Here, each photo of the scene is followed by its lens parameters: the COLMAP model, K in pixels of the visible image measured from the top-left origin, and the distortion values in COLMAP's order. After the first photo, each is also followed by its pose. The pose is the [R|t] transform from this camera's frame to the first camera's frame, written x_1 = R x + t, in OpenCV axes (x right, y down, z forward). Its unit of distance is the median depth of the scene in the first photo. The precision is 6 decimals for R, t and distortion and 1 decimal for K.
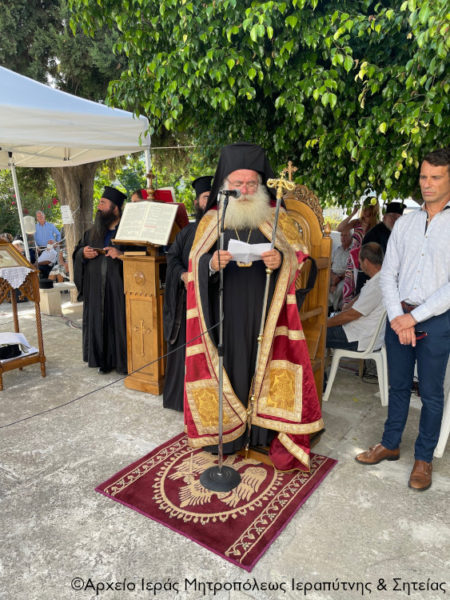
lens RADIAL K [[452.2, 0, 221.6], [0, 452.2, 316.2], [0, 0, 1]] dist [0.010412, -0.003079]
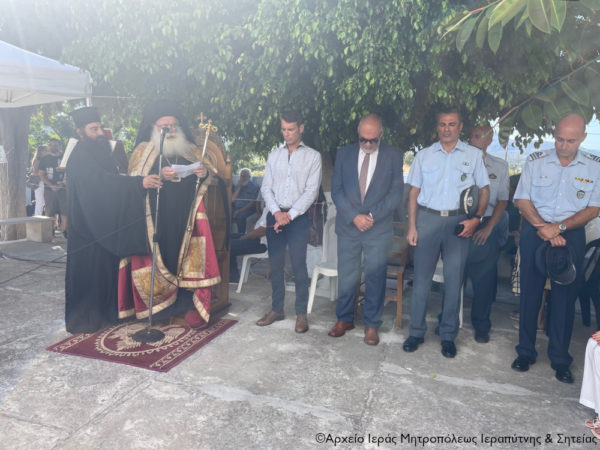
lens RADIAL K [[452.2, 0, 300.0], [0, 452.2, 225.0], [0, 0, 1]] dist [0.010412, -0.003079]
pose [[0.959188, -0.007454, 0.282672, 0.052521], [0.036086, 0.994706, -0.096222, 0.186519], [-0.280458, 0.102495, 0.954378, -0.477206]]
